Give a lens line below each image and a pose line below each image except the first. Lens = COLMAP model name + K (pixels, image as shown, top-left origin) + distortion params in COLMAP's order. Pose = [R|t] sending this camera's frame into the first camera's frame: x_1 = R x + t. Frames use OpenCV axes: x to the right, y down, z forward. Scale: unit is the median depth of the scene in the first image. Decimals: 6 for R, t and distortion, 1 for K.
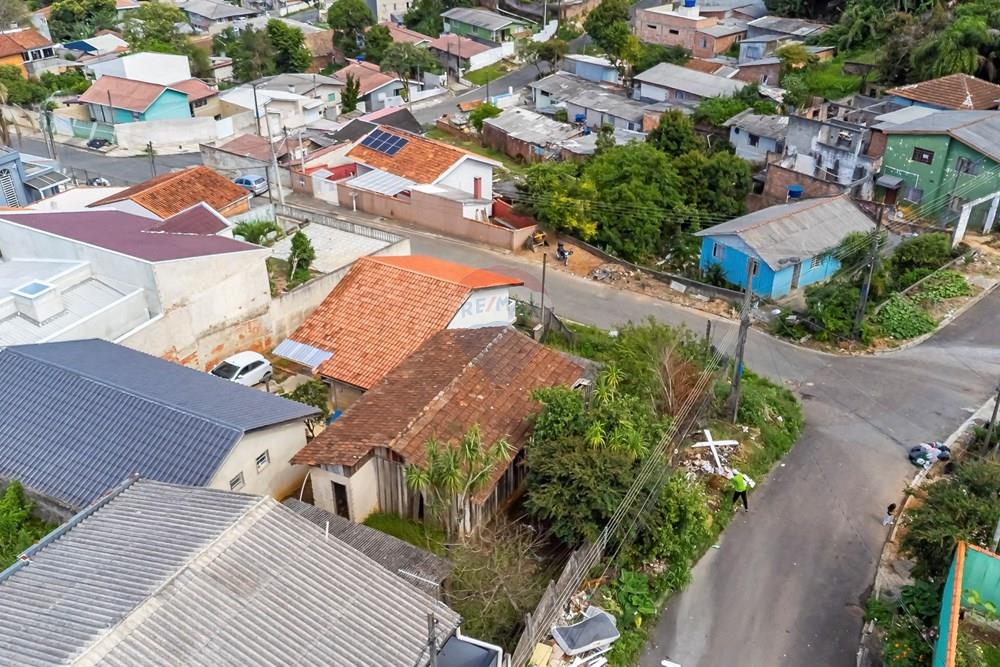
lens RADIAL K [[880.4, 0, 496.3], [0, 880.4, 337.9], [0, 0, 1]] dist [0.037001, -0.019080]
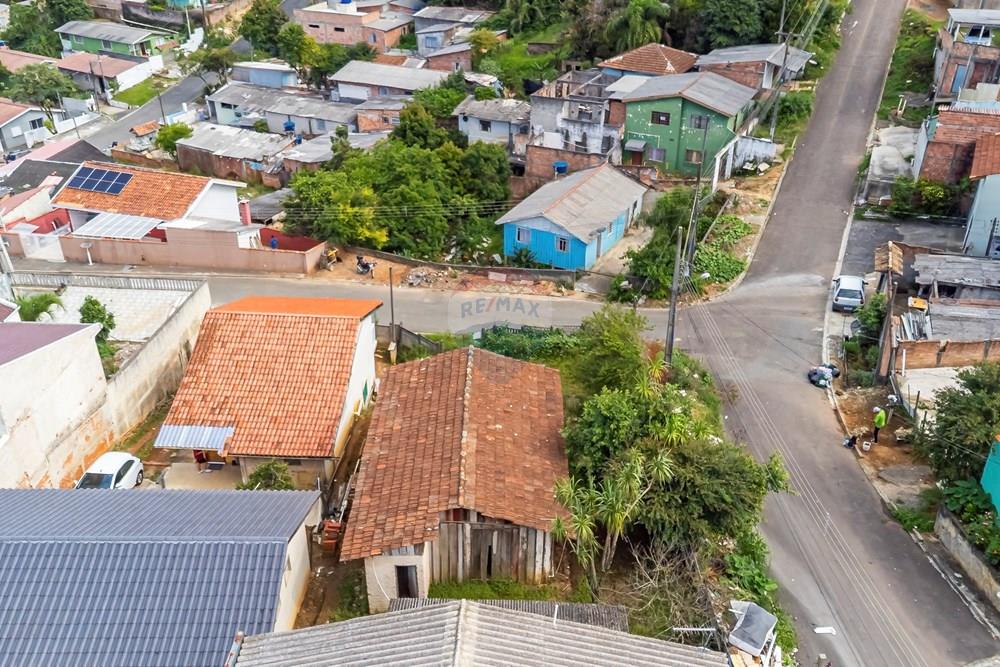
lens RADIAL K [[880.4, 0, 496.3], [0, 880.4, 337.9], [0, 0, 1]] dist [0.037001, -0.019080]
pose [[0.895602, -0.219817, 0.386752, -0.147641], [0.219881, 0.974502, 0.044697, -0.026618], [-0.386716, 0.045008, 0.921100, 0.064996]]
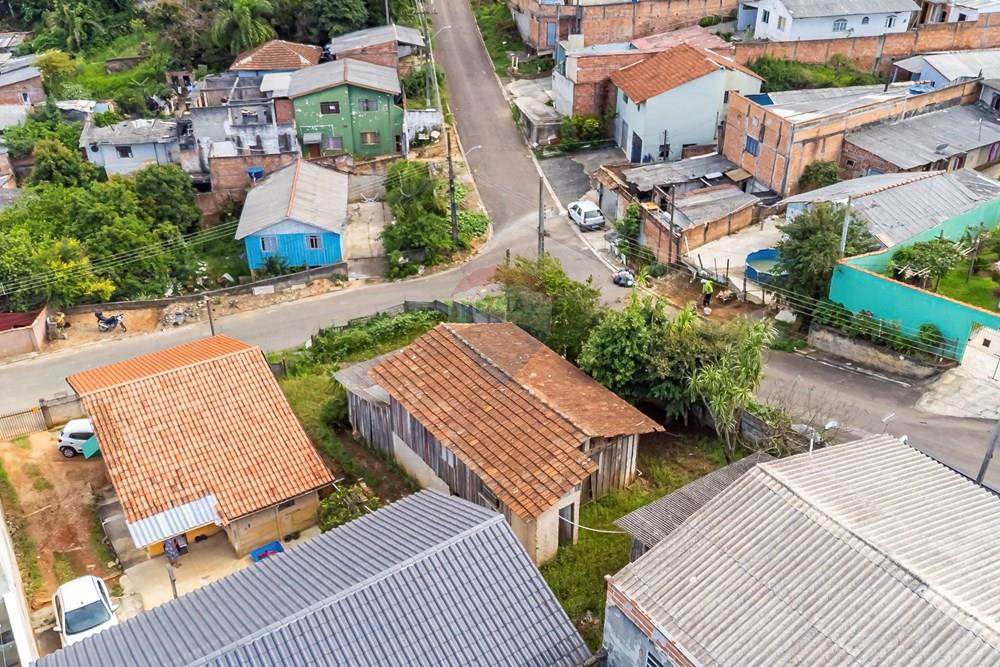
lens RADIAL K [[873.6, 0, 493.3], [0, 873.6, 338.0], [0, 0, 1]] dist [0.041913, 0.011529]
pose [[0.476277, -0.448292, 0.756436, -0.321172], [0.450048, 0.863334, 0.228278, -0.089777], [-0.755392, 0.231709, 0.612939, 0.175098]]
